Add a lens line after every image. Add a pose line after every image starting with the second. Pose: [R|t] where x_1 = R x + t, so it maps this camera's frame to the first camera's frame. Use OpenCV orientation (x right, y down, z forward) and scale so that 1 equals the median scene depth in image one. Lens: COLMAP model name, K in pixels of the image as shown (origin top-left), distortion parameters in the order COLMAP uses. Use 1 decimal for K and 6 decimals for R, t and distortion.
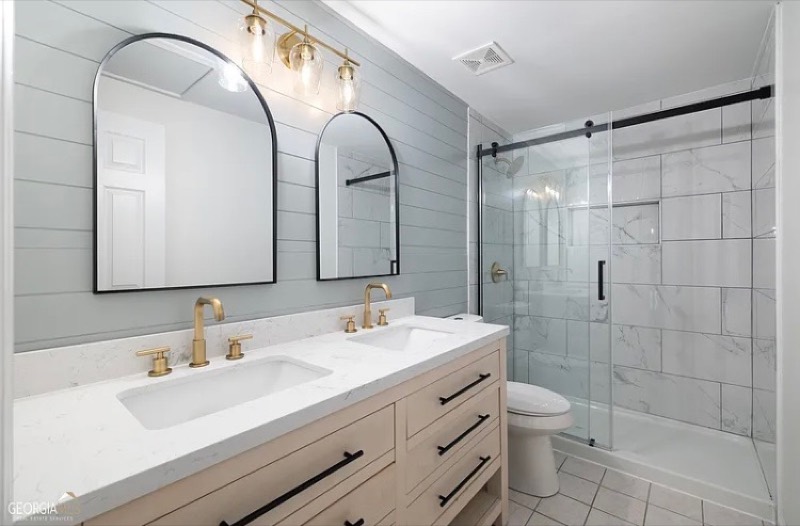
lens RADIAL K [[343.9, 0, 400.0], [0, 343.9, 263.0], [0, 0, 1]] dist [-0.093120, -0.000007]
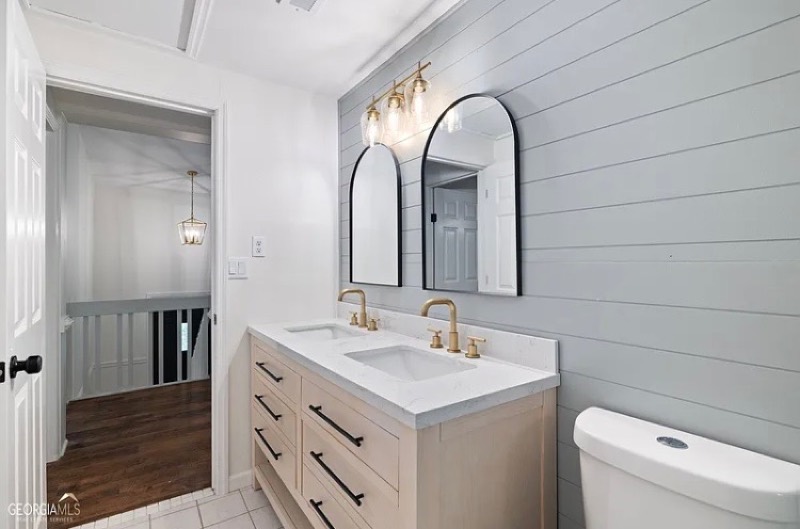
lens RADIAL K [[380.3, 0, 400.0], [0, 380.3, 264.5], [0, 0, 1]] dist [0.000242, 0.000009]
pose [[-0.263275, -0.017642, -0.964559, 1.011316], [-0.034261, 0.999373, -0.008928, -0.014167], [0.964112, 0.030696, -0.263715, 1.330643]]
